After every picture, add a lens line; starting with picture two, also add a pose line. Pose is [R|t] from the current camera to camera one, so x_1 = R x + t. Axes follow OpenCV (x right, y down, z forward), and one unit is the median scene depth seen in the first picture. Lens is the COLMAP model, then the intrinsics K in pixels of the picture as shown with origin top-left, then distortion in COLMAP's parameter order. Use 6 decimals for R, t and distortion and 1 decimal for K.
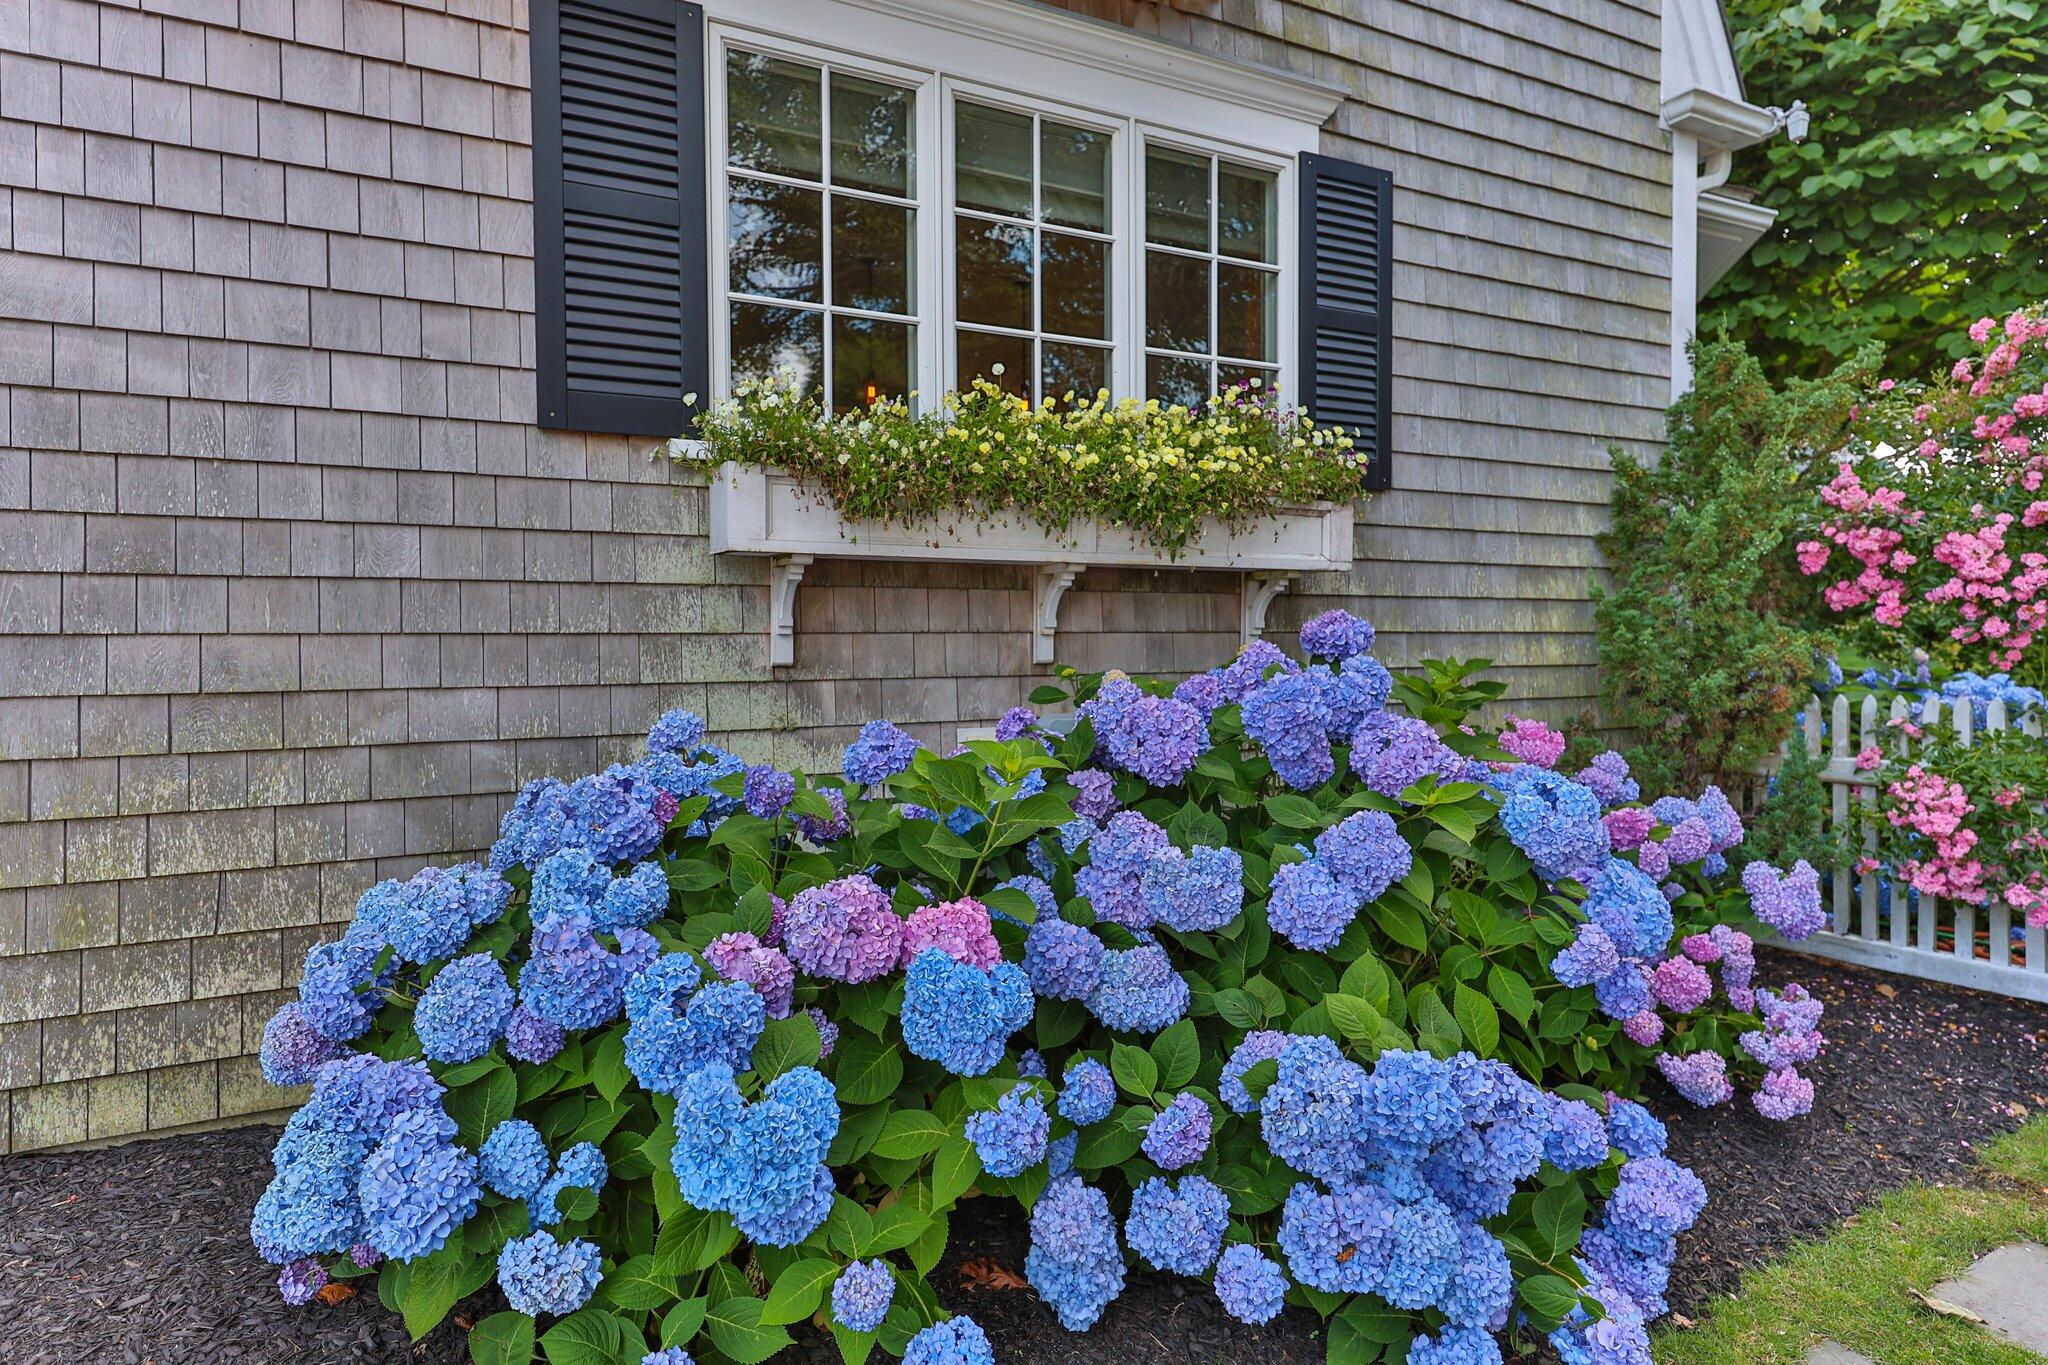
lens RADIAL K [[1084.7, 0, 995.3], [0, 1084.7, 637.9], [0, 0, 1]] dist [0.020429, -0.000018]
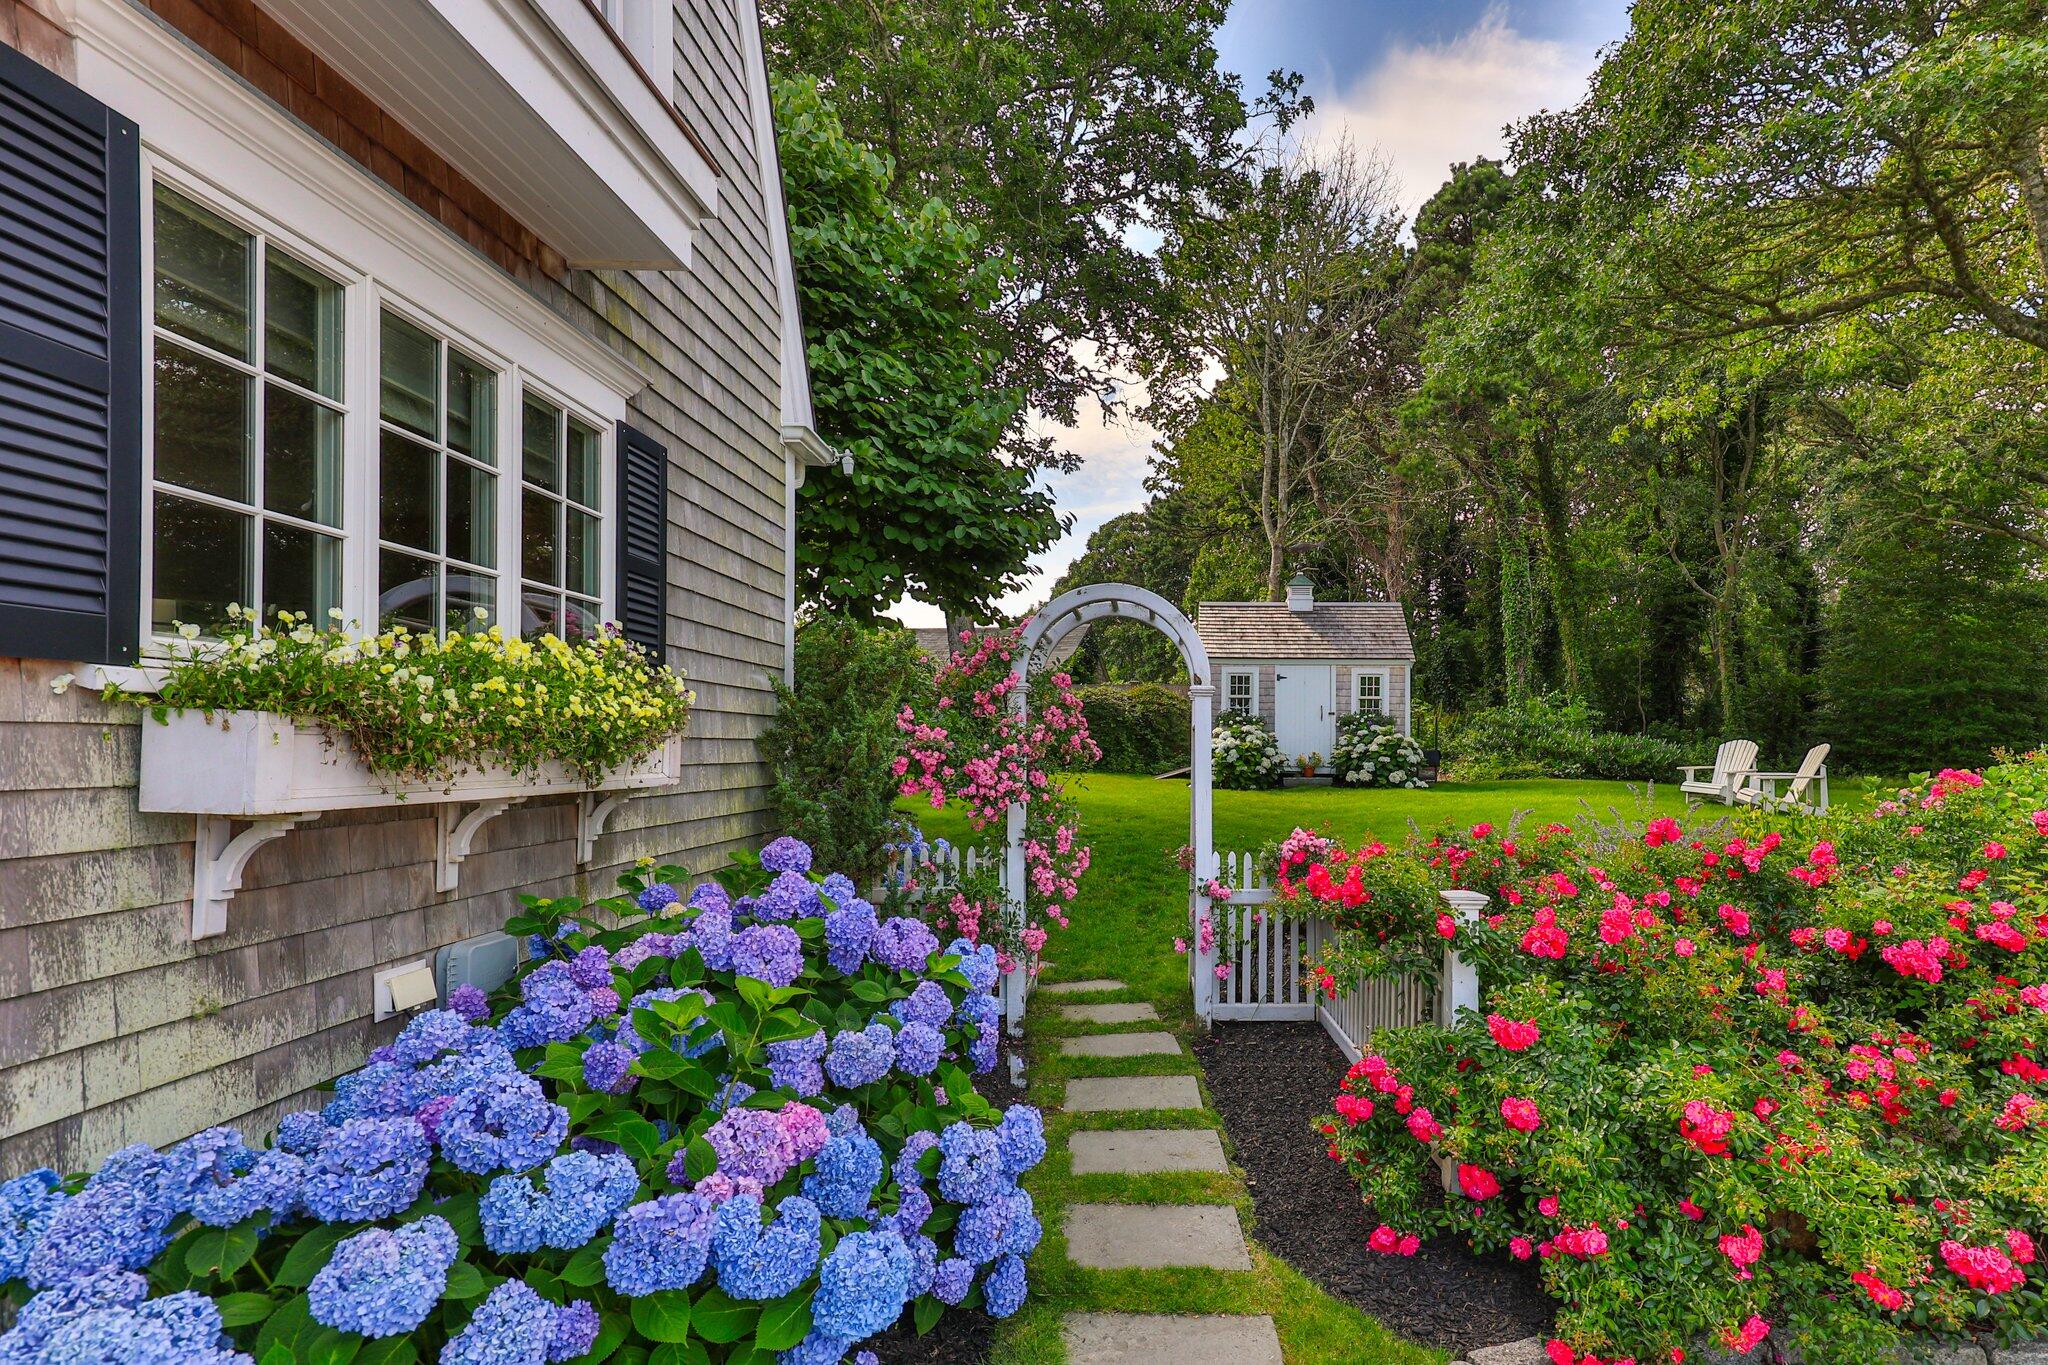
lens RADIAL K [[1090.2, 0, 1066.5], [0, 1090.2, 740.5], [0, 0, 1]] dist [0.020105, 0.000974]
pose [[0.499245, 0.007652, 0.866427, -0.545101], [0.002151, 0.999947, -0.010070, -0.104116], [-0.866458, 0.006891, 0.499202, 0.011661]]
